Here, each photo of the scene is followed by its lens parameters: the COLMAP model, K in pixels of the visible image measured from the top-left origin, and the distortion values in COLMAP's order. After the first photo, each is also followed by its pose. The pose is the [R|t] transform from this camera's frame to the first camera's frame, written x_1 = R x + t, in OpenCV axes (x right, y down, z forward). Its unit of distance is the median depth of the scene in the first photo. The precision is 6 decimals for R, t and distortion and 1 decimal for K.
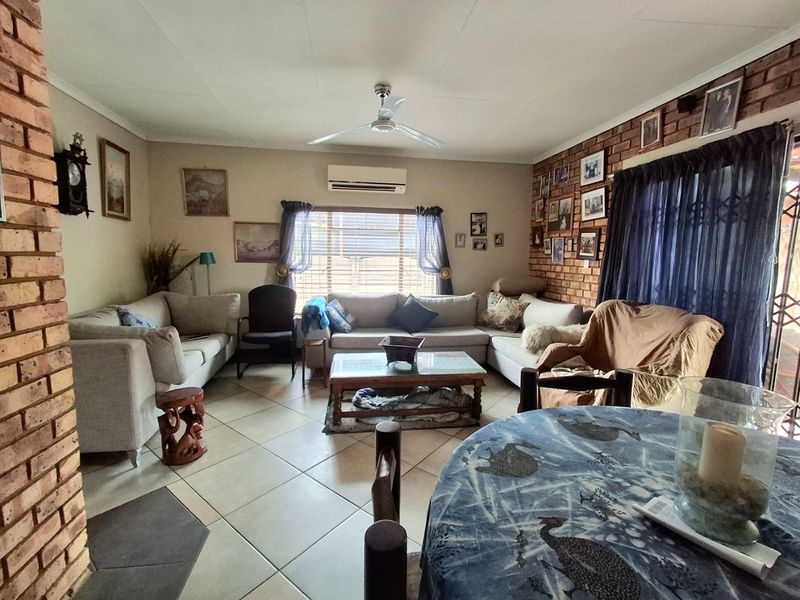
lens RADIAL K [[365.3, 0, 402.8], [0, 365.3, 296.9], [0, 0, 1]] dist [-0.010032, 0.018653]
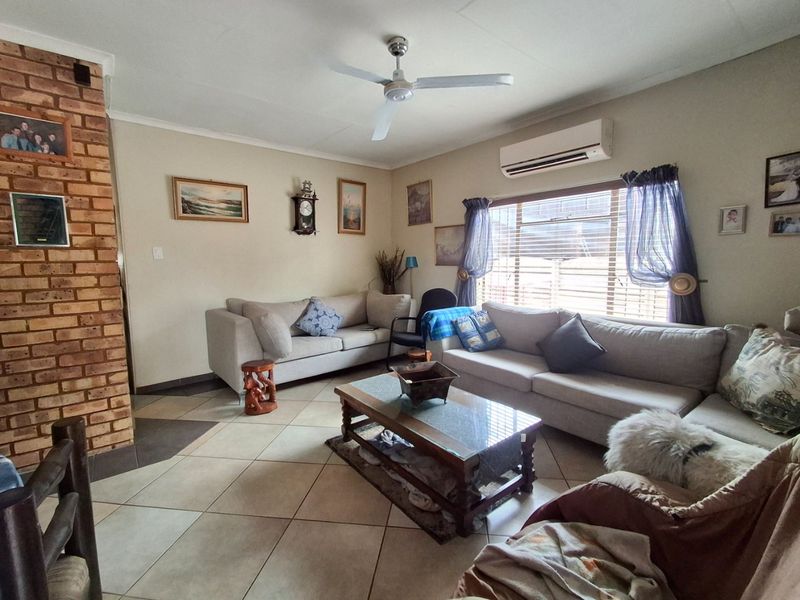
lens RADIAL K [[365.3, 0, 402.8], [0, 365.3, 296.9], [0, 0, 1]] dist [-0.010032, 0.018653]
pose [[0.499000, 0.068572, -0.863885, 0.486999], [-0.077770, 0.996386, 0.034168, -0.040447], [0.863105, 0.050135, 0.502530, 0.469357]]
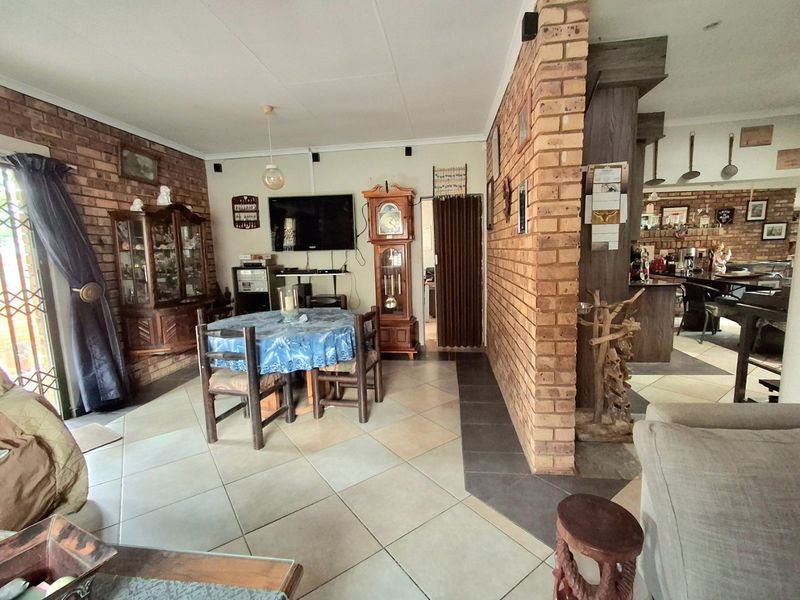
lens RADIAL K [[367.5, 0, 402.7], [0, 367.5, 297.6], [0, 0, 1]] dist [0.002394, 0.000696]
pose [[-0.962451, -0.017557, 0.270886, -0.289051], [0.048555, 0.970678, 0.235427, -0.106566], [-0.267077, 0.239740, -0.933378, 0.903093]]
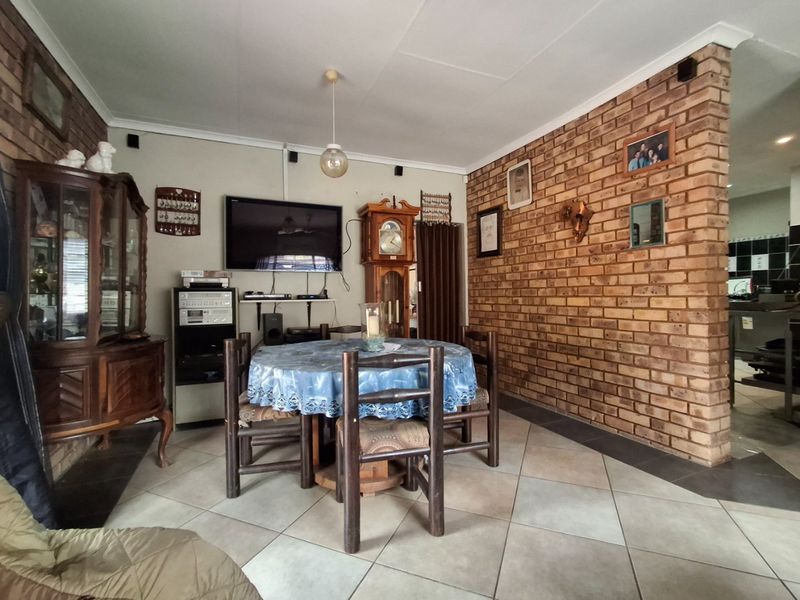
lens RADIAL K [[365.3, 0, 402.8], [0, 365.3, 296.9], [0, 0, 1]] dist [-0.010032, 0.018653]
pose [[-0.964314, 0.004221, -0.264729, 0.291674], [-0.025260, 0.993845, 0.107860, -0.025675], [0.263555, 0.110698, -0.958272, 0.793353]]
